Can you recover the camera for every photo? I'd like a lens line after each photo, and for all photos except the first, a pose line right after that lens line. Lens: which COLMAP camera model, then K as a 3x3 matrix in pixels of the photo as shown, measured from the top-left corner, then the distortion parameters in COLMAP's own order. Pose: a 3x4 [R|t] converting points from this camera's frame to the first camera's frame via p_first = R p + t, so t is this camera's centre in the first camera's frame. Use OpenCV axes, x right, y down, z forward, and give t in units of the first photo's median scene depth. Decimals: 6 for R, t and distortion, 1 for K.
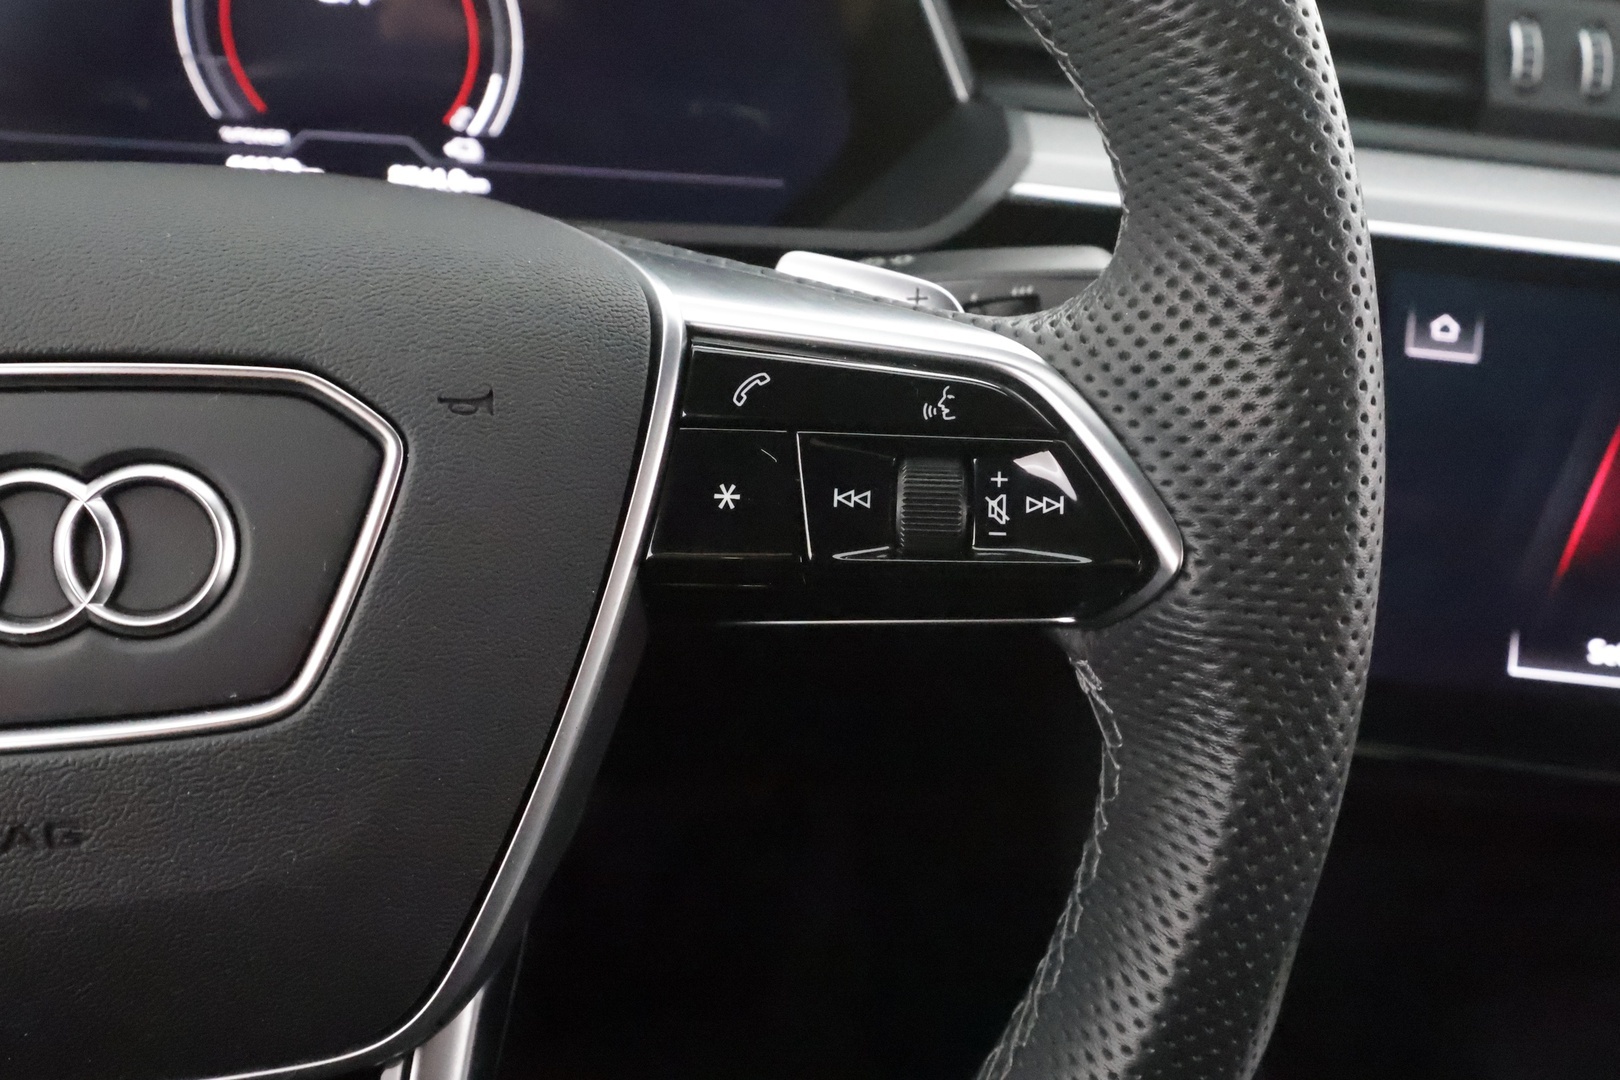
lens RADIAL K [[1336.0, 0, 810.1], [0, 1336.0, 548.9], [0, 0, 1]] dist [0.007847, 0.021485]
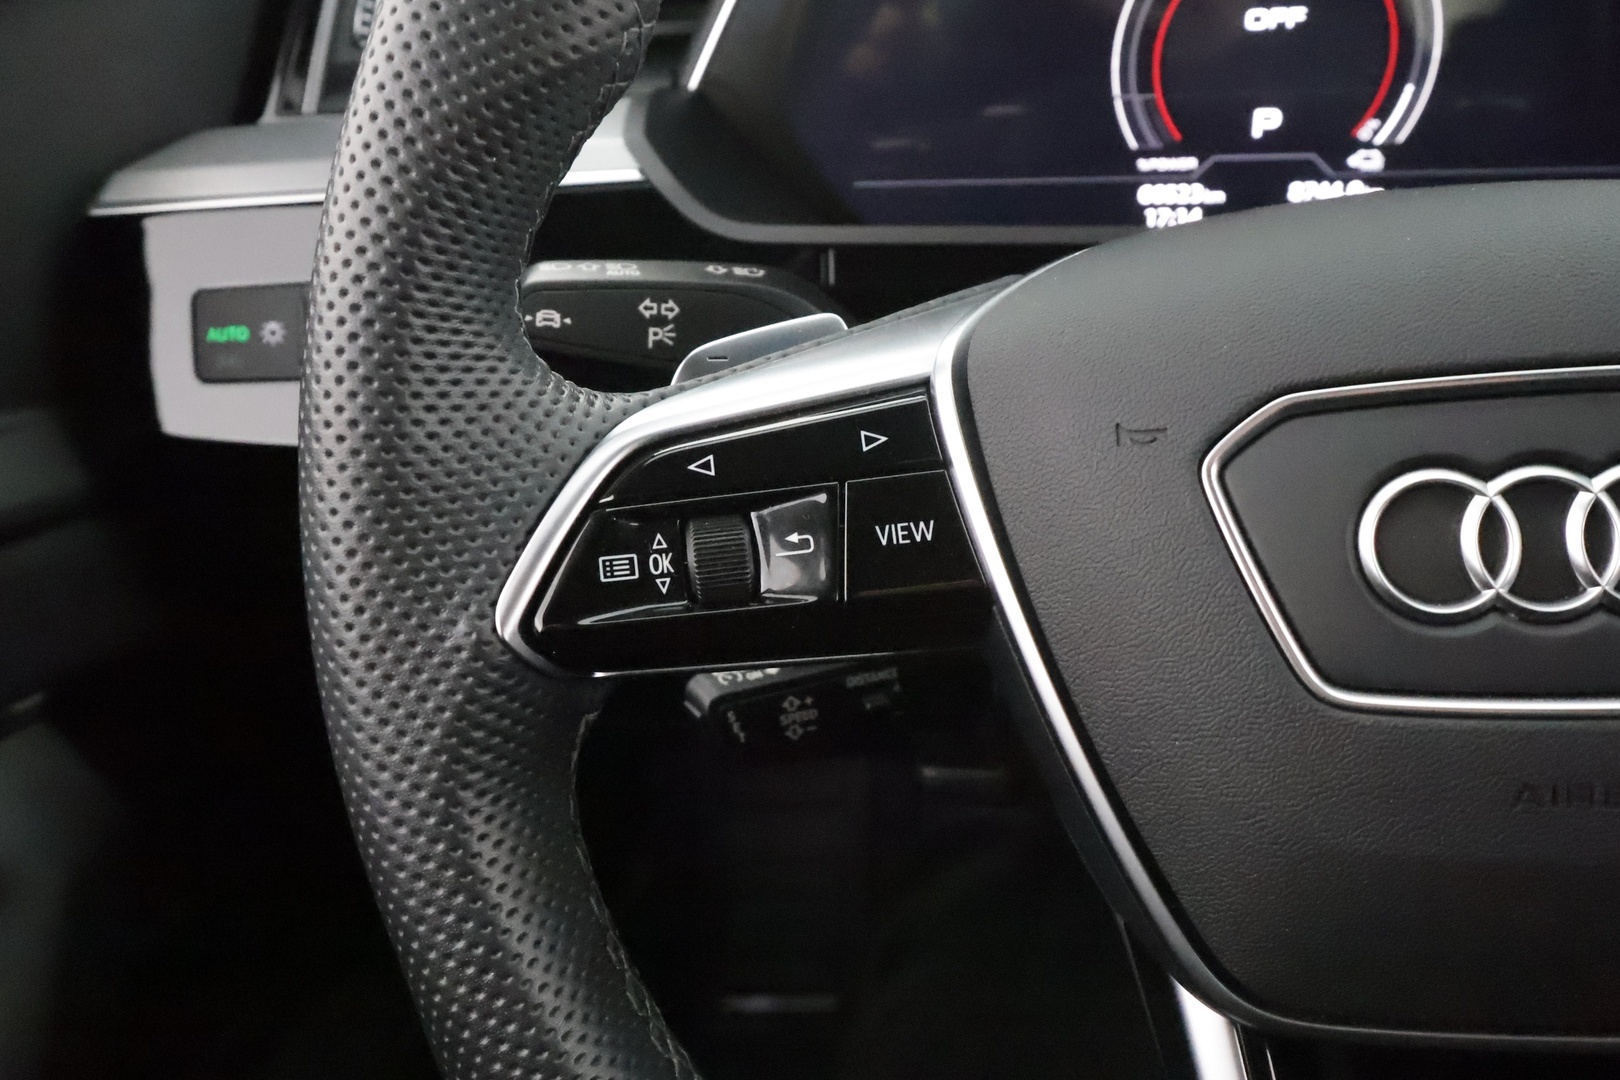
lens RADIAL K [[1336.0, 0, 789.7], [0, 1336.0, 576.0], [0, 0, 1]] dist [0.007847, 0.021485]
pose [[0.956105, 0.010445, -0.292839, -0.784090], [-0.008412, 0.999931, 0.008200, 0.027812], [0.292905, -0.005376, 0.956127, -0.223891]]
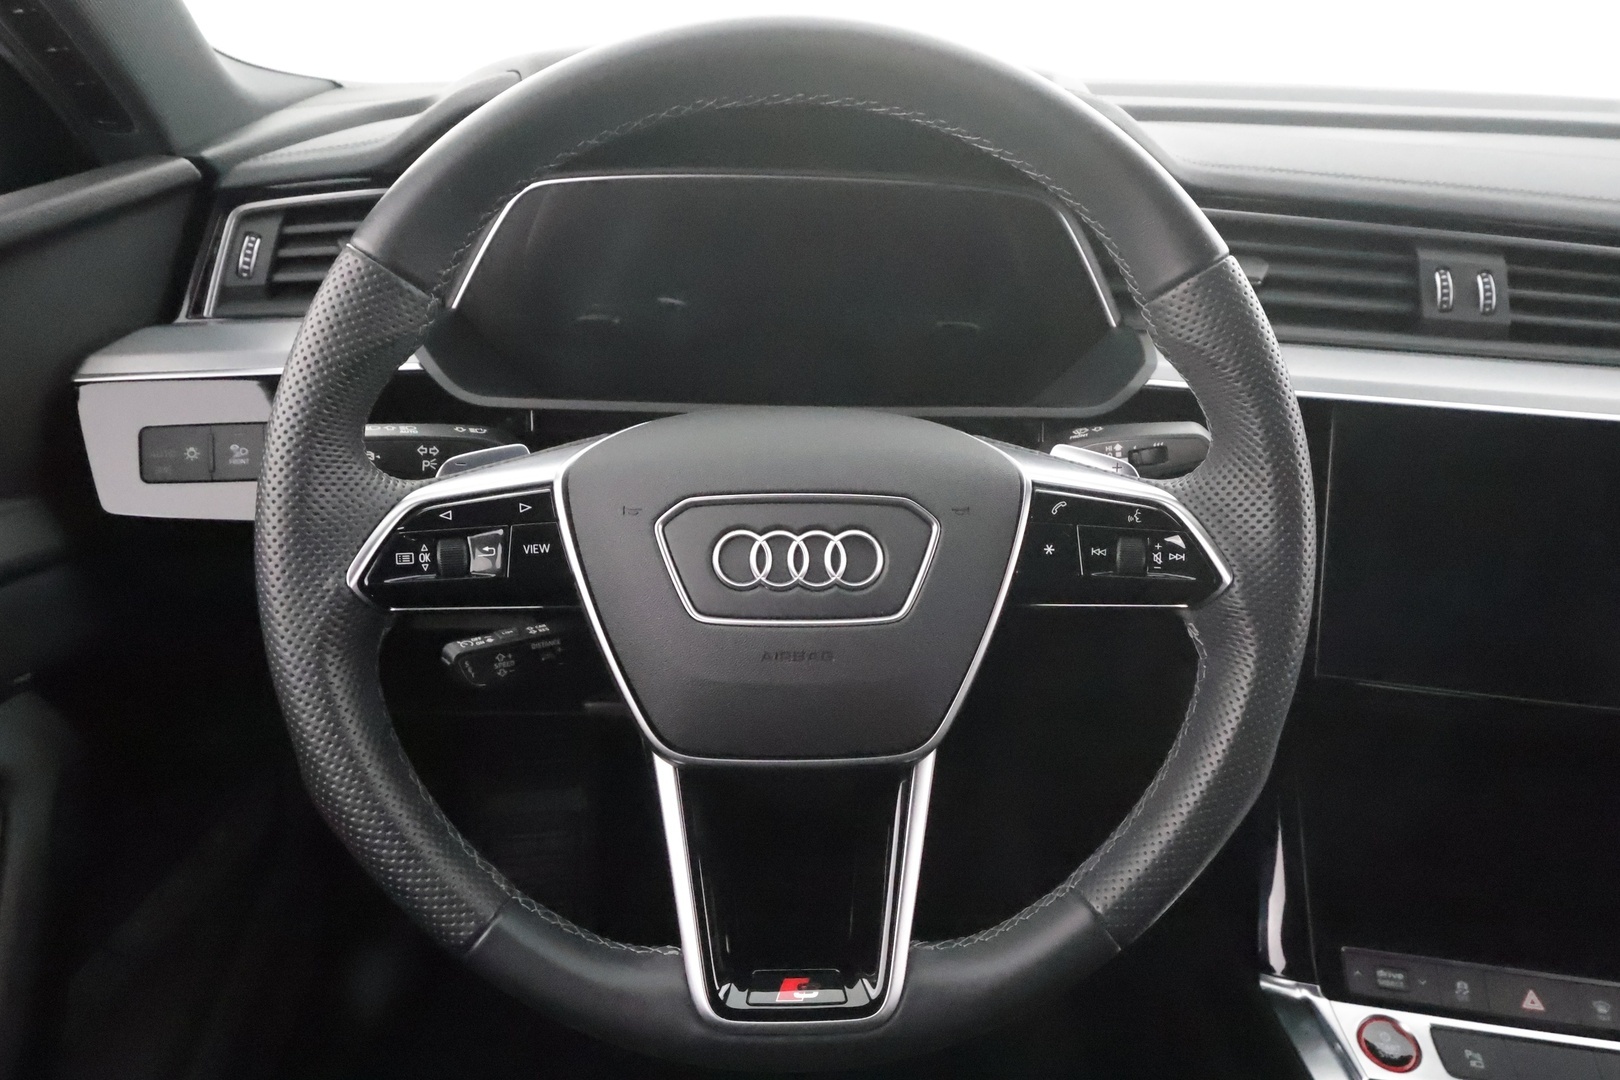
lens RADIAL K [[1206.2, 0, 798.8], [0, 1206.2, 546.8], [0, 0, 1]] dist [0.011729, 0.003031]
pose [[0.994421, 0.032158, -0.100465, -0.304817], [-0.039053, 0.996958, -0.067444, 0.129310], [0.097991, 0.070991, 0.992652, -1.332580]]
